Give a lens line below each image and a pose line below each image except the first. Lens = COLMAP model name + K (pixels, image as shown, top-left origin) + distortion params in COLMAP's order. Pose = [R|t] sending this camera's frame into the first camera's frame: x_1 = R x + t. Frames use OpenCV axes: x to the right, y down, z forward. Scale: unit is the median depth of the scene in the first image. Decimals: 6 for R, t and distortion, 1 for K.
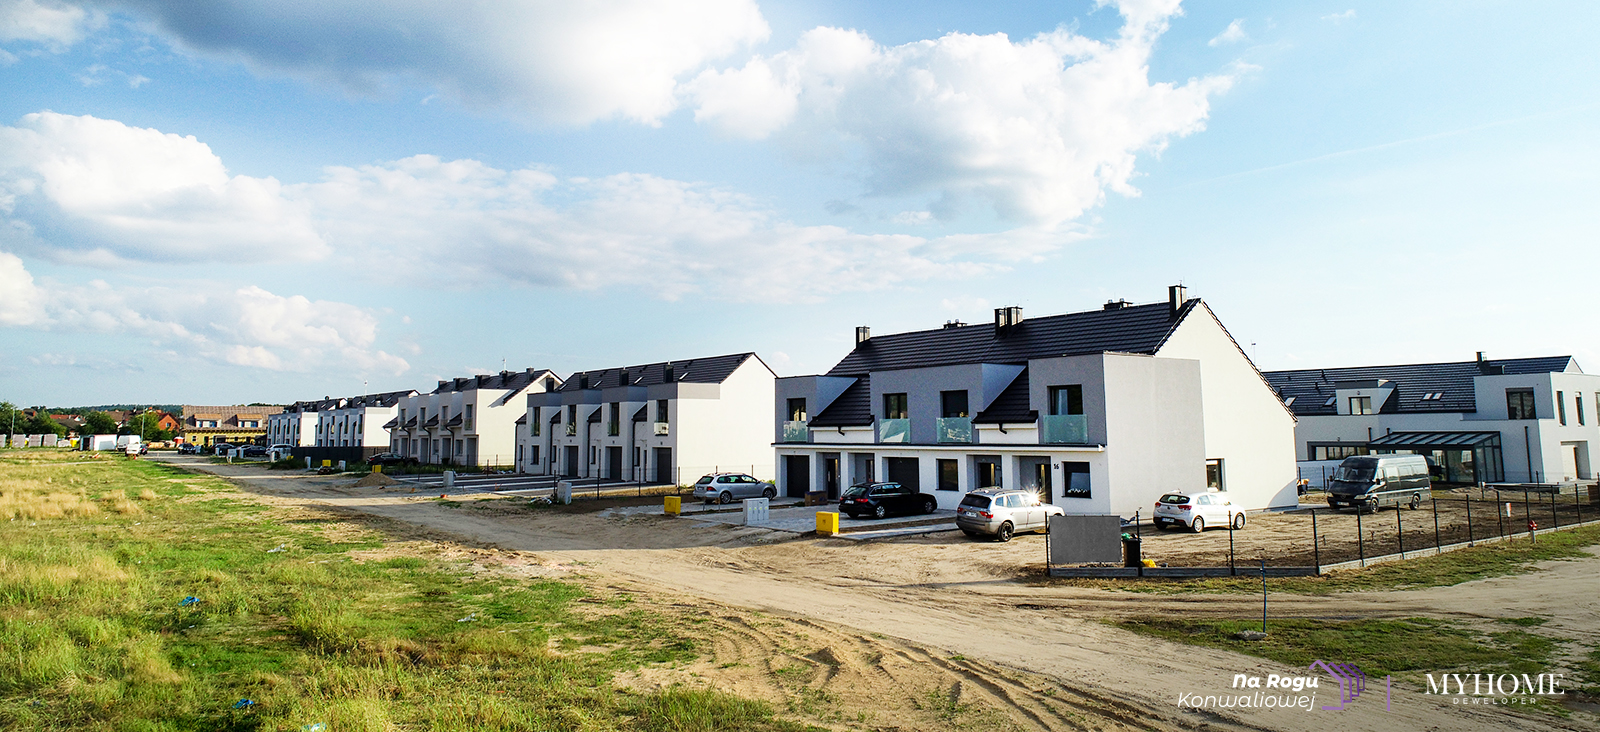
lens RADIAL K [[1045.2, 0, 804.2], [0, 1045.2, 278.0], [0, 0, 1]] dist [-0.005452, -0.000263]
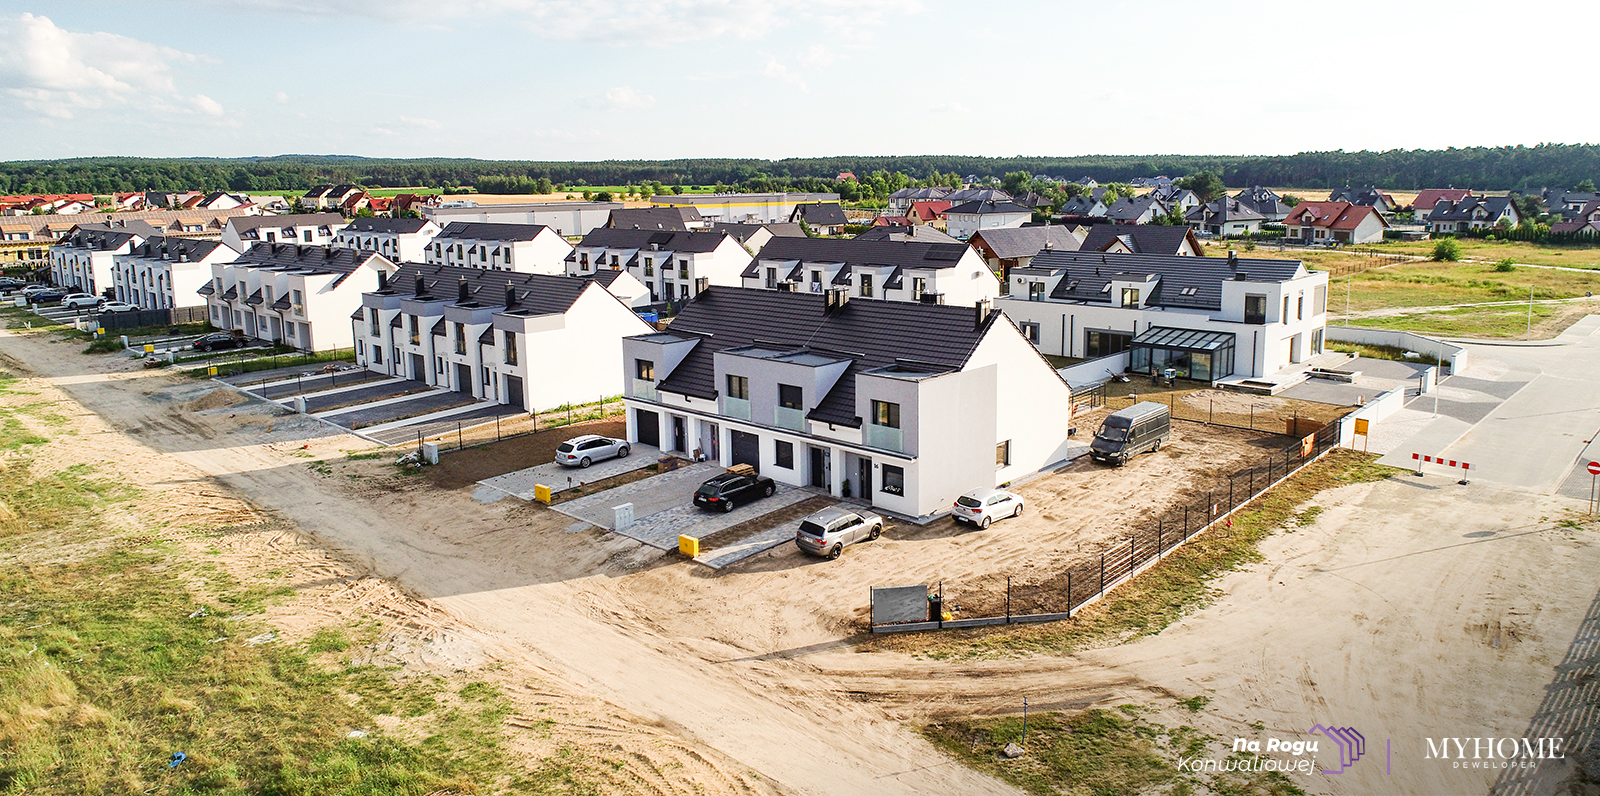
lens RADIAL K [[1045.6, 0, 796.9], [0, 1045.6, 327.1], [0, 0, 1]] dist [-0.006765, 0.001251]
pose [[0.985595, -0.036552, 0.165125, -0.031185], [-0.011843, 0.959052, 0.282981, -0.244963], [-0.168707, -0.280860, 0.944804, -0.054152]]
